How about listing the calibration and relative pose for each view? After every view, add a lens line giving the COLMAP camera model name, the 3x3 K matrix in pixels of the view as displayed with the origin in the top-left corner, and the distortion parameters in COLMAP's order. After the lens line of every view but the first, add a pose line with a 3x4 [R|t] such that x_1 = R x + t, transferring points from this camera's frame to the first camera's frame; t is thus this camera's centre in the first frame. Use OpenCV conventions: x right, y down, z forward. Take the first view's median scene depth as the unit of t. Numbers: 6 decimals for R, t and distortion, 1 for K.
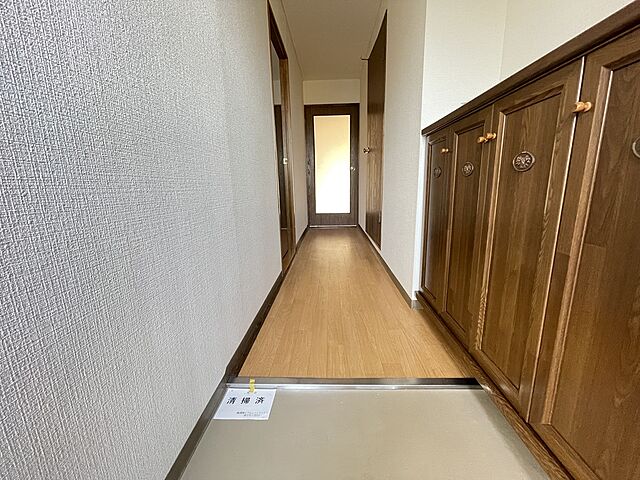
lens RADIAL K [[263.3, 0, 320.3], [0, 263.3, 235.8], [0, 0, 1]] dist [-0.000160, 0.000315]
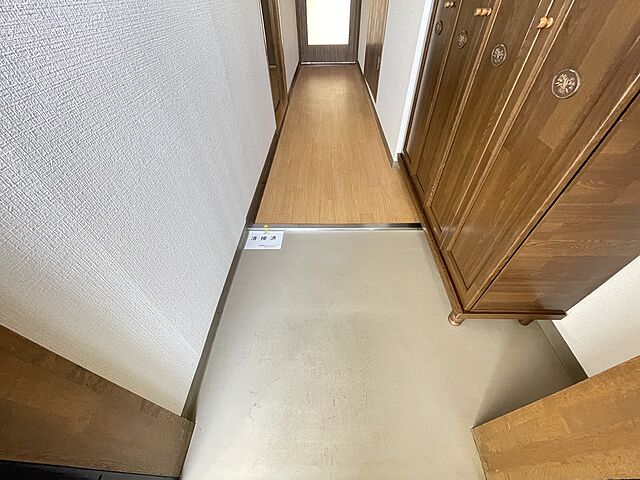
lens RADIAL K [[263.3, 0, 320.3], [0, 263.3, 235.8], [0, 0, 1]] dist [-0.000160, 0.000315]
pose [[0.999794, -0.010295, 0.017489, 0.003927], [-0.000956, 0.836934, 0.547303, -0.110199], [-0.020272, -0.547207, 0.836752, -0.131873]]
